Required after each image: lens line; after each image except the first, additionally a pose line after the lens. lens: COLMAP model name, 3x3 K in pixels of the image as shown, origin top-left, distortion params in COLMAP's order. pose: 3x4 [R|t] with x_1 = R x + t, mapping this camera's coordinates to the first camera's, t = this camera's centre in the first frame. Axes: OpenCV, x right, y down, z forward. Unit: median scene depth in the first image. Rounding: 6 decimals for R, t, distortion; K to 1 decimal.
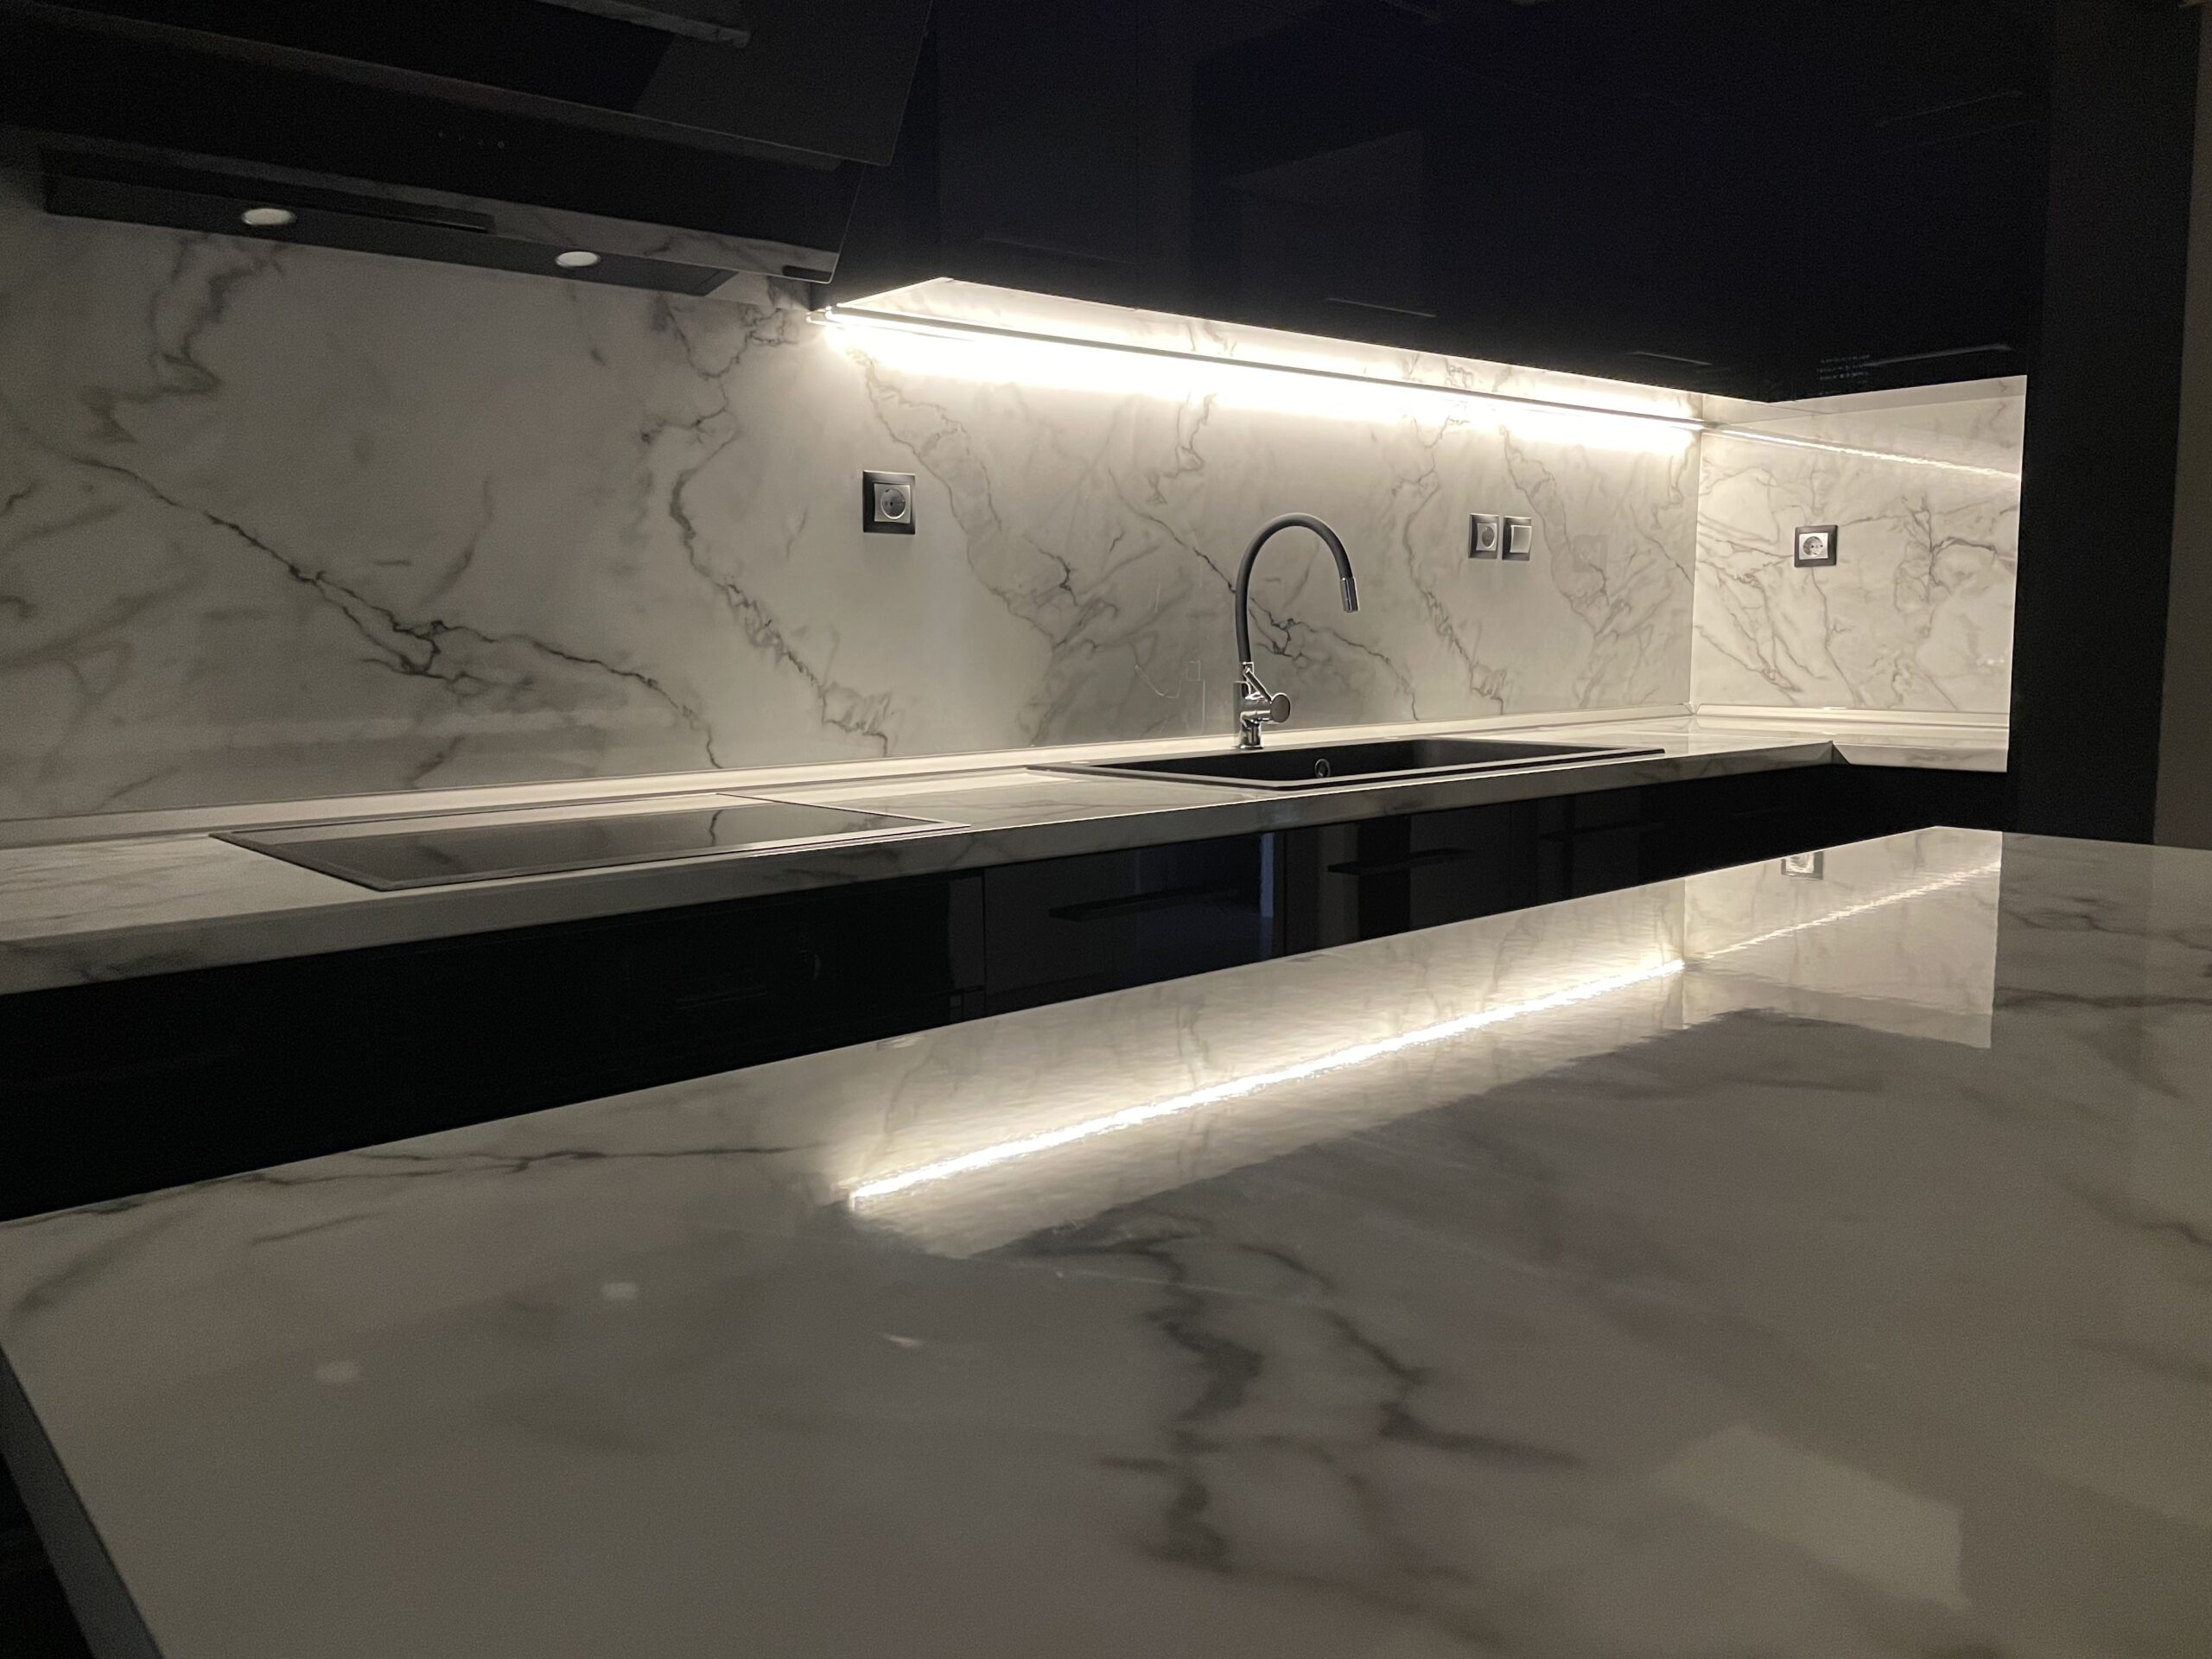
lens RADIAL K [[1666.8, 0, 1080.1], [0, 1666.8, 818.5], [0, 0, 1]] dist [0.094058, -0.130569]
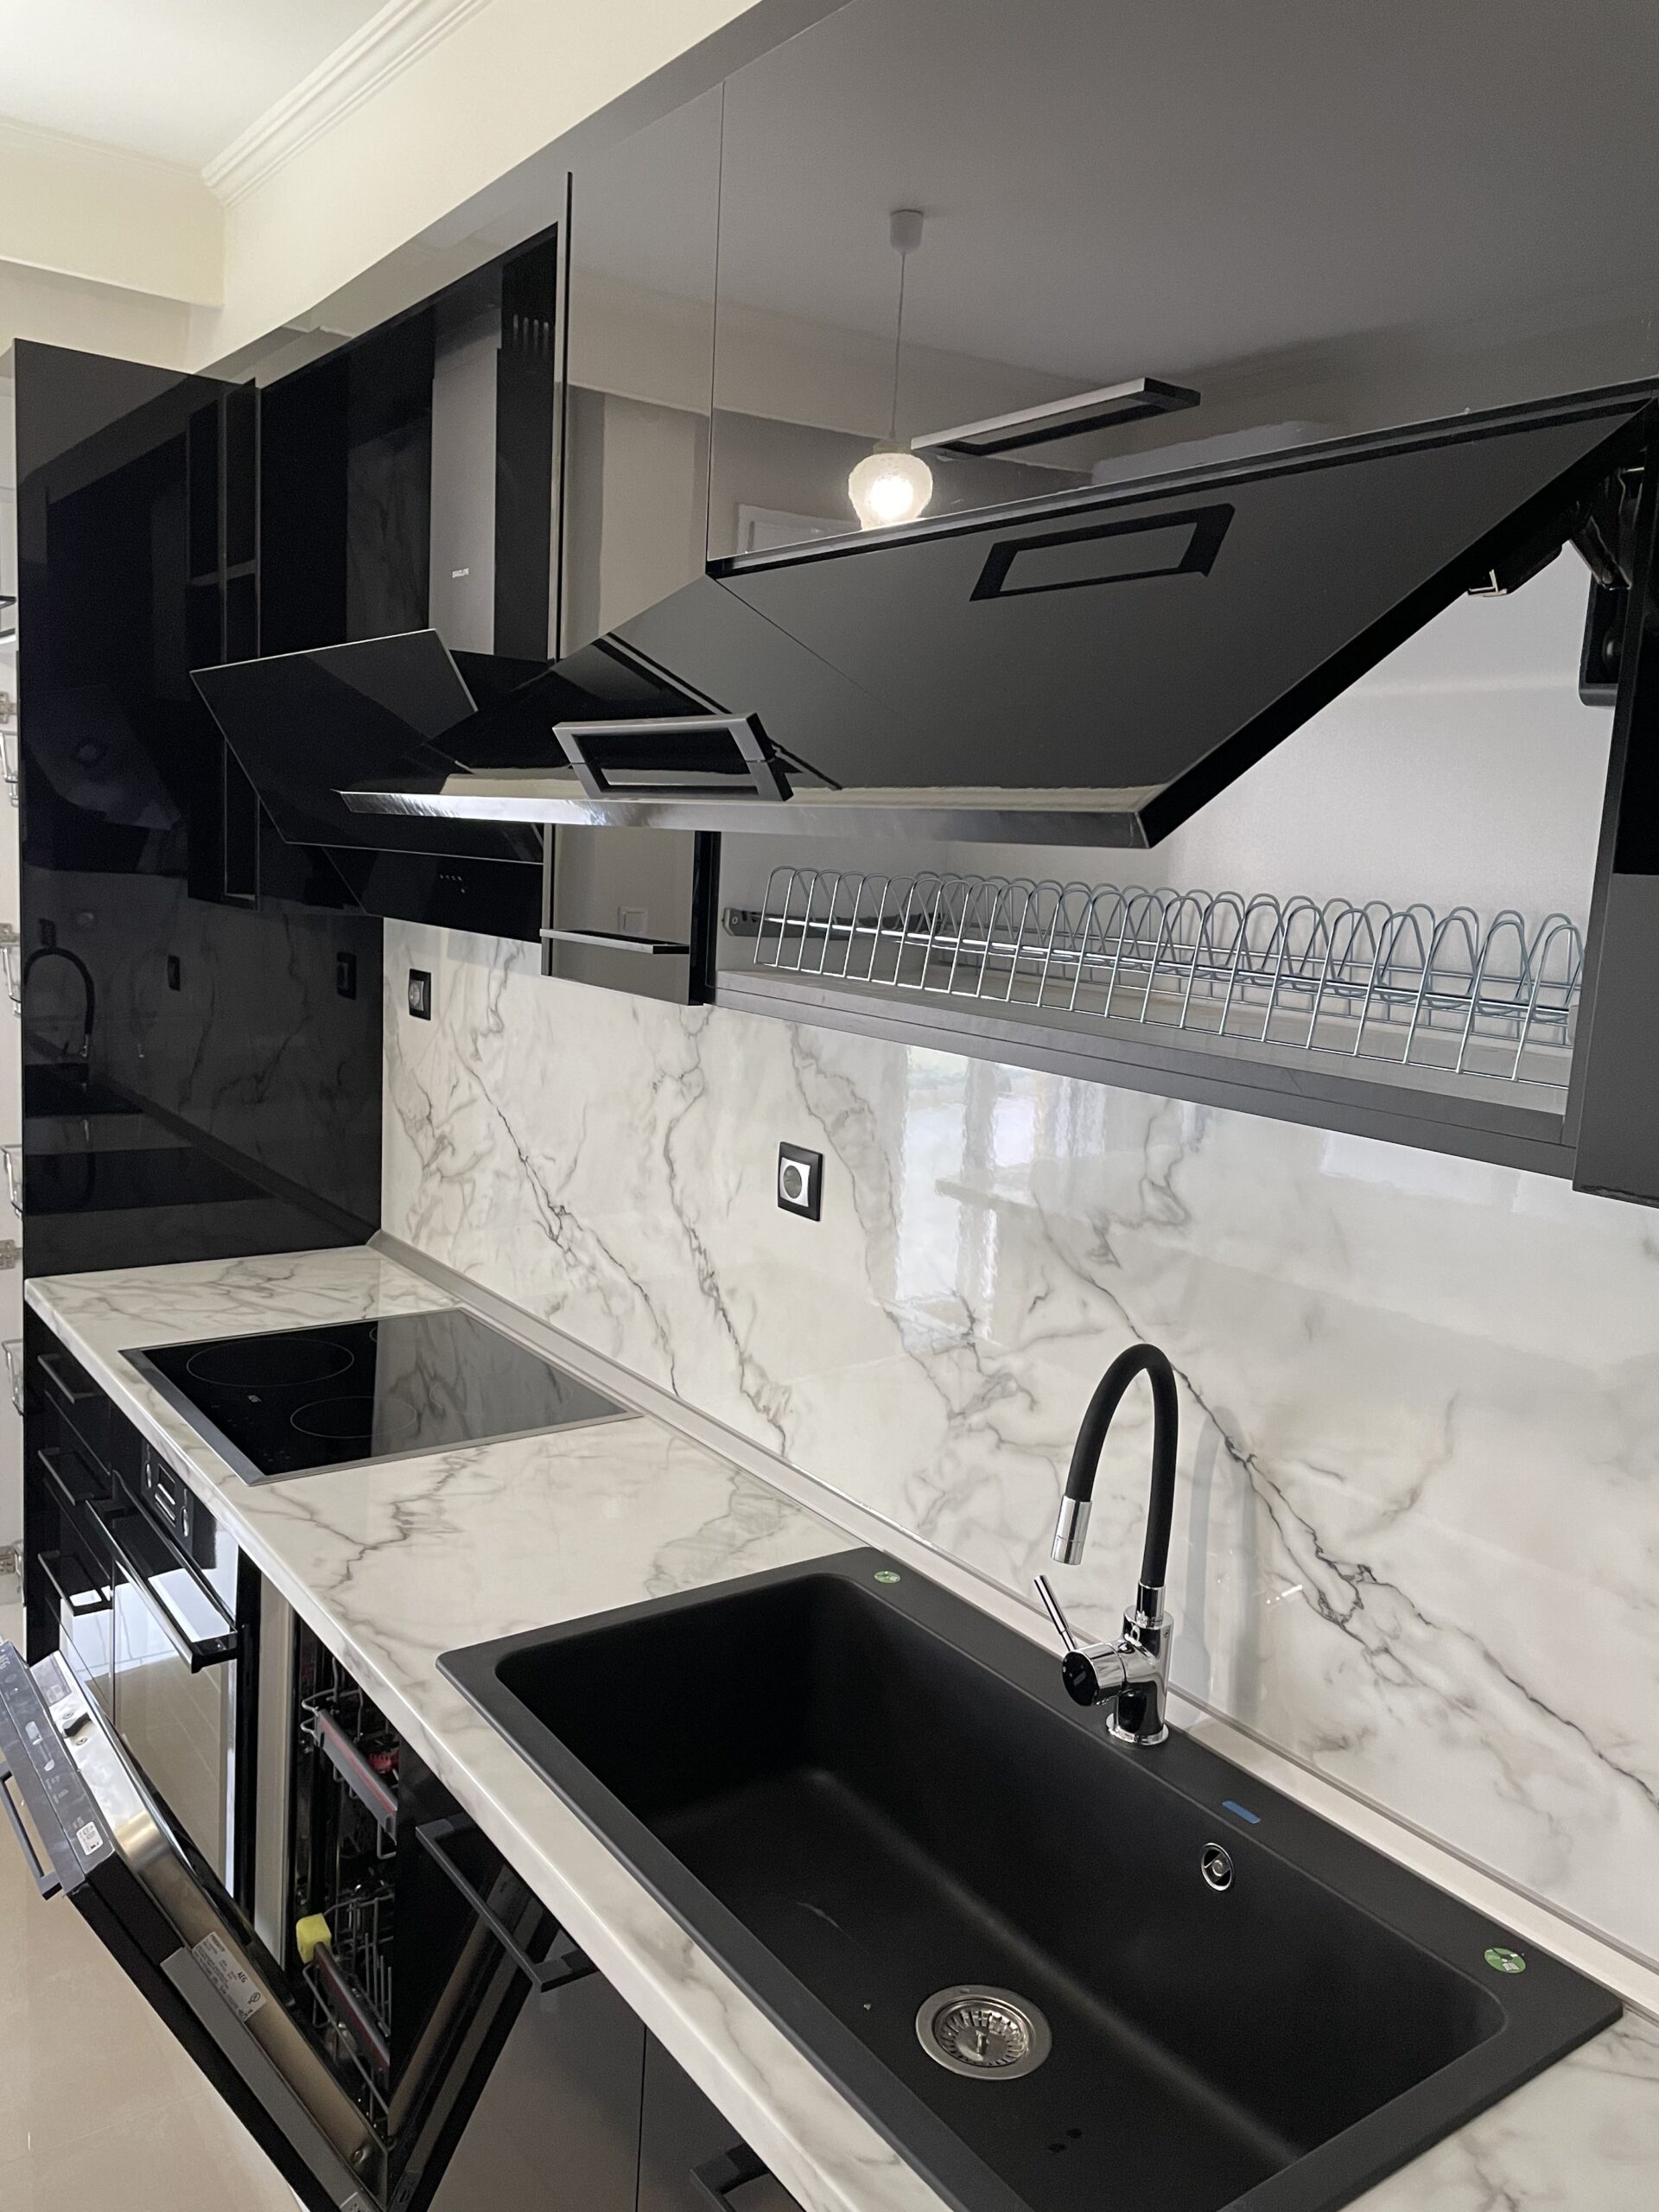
lens RADIAL K [[1666.8, 0, 831.2], [0, 1666.8, 1079.9], [0, 0, 1]] dist [0.094058, -0.130569]
pose [[-0.076183, 0.143347, -0.986736, 0.709466], [-0.168745, 0.973483, 0.154451, -0.362326], [0.982711, 0.178274, -0.049974, 1.006561]]
